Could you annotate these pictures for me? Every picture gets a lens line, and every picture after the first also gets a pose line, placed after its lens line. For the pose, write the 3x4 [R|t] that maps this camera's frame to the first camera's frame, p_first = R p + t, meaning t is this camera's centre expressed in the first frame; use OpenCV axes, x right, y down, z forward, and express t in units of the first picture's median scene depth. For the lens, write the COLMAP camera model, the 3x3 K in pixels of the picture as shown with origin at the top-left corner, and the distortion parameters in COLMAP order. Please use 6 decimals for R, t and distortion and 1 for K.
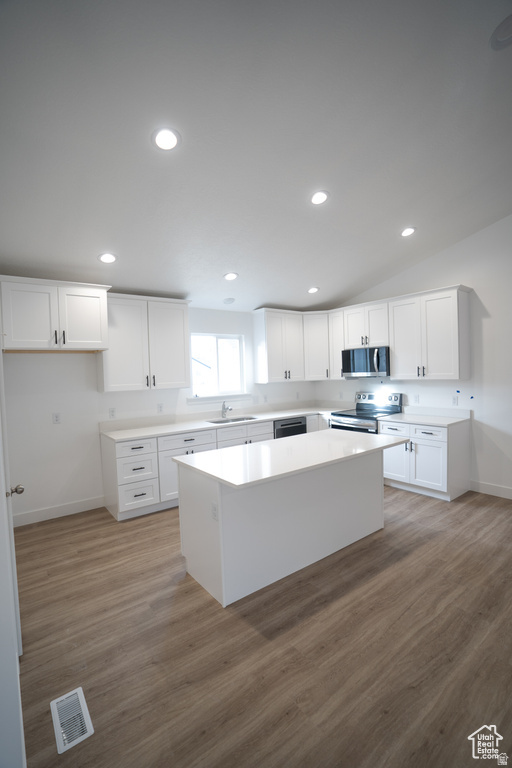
lens RADIAL K [[358.6, 0, 256.0], [0, 358.6, 384.0], [0, 0, 1]] dist [-0.083888, 0.035073]
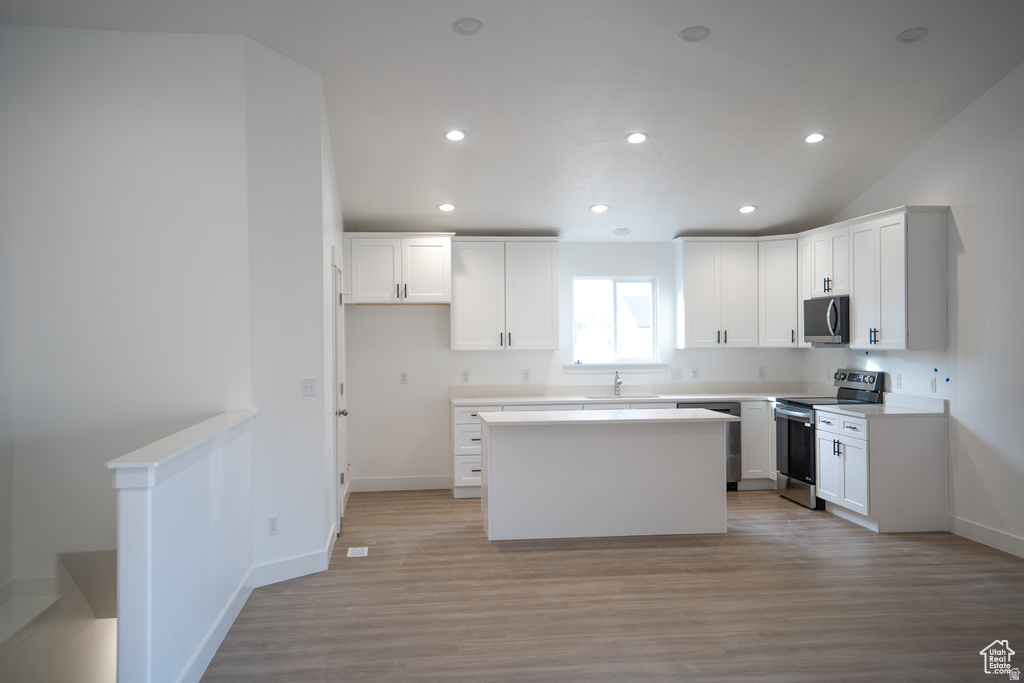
lens RADIAL K [[1012.1, 0, 512.0], [0, 1012.1, 341.5], [0, 0, 1]] dist [-0.001793, -0.000222]
pose [[0.861010, 0.028325, -0.507799, 0.807507], [-0.036954, 0.999293, -0.006917, 0.010627], [0.507244, 0.024721, 0.861448, -0.897870]]
